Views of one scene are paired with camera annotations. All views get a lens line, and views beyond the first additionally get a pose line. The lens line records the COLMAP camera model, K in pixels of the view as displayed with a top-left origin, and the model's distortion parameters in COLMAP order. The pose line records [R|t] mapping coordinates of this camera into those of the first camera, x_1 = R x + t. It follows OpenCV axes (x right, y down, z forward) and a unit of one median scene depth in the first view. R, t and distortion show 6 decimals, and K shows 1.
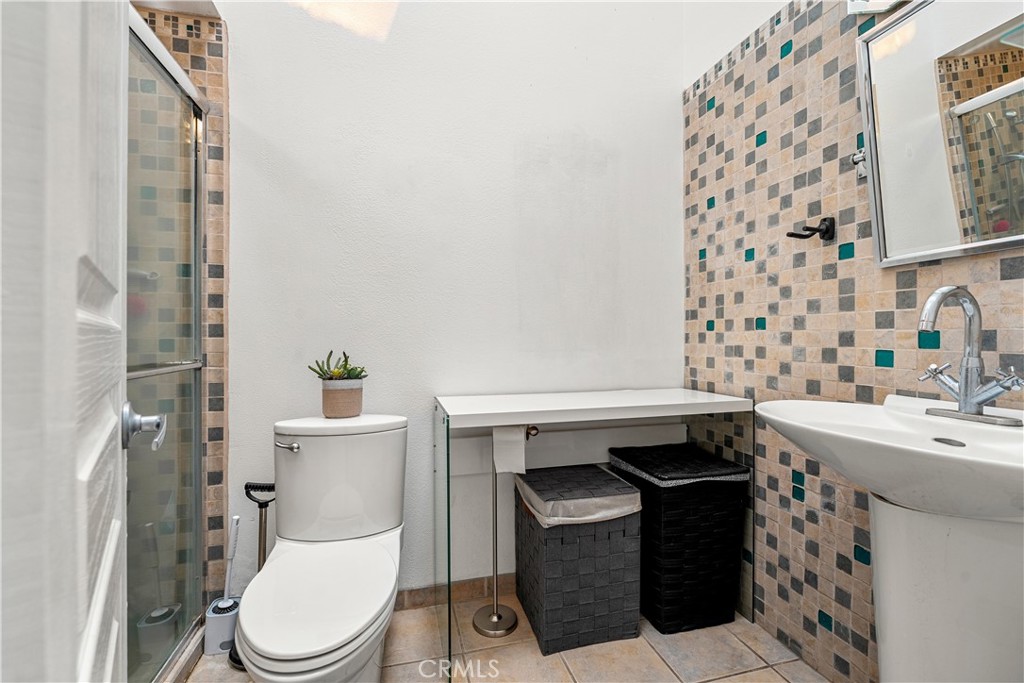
lens RADIAL K [[439.9, 0, 508.8], [0, 439.9, 336.5], [0, 0, 1]] dist [-0.001461, -0.000187]
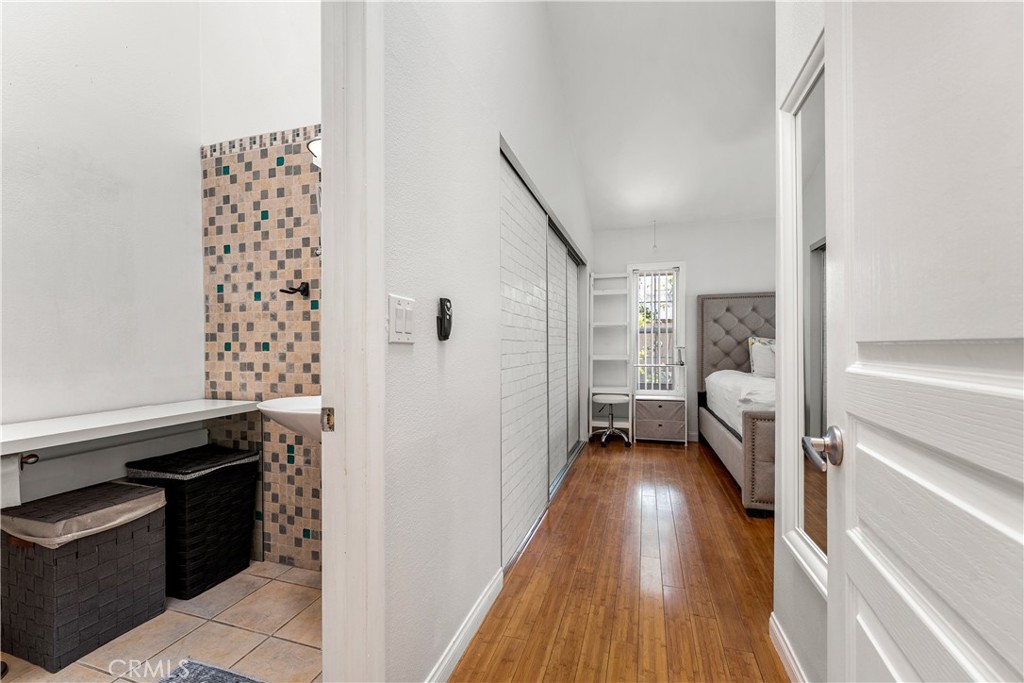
lens RADIAL K [[434.1, 0, 504.6], [0, 434.1, 349.9], [0, 0, 1]] dist [-0.001171, -0.000200]
pose [[0.551657, -0.014125, 0.833951, -0.164762], [0.002596, 0.999881, 0.015217, -0.038928], [-0.834067, -0.006230, 0.551628, -0.406219]]
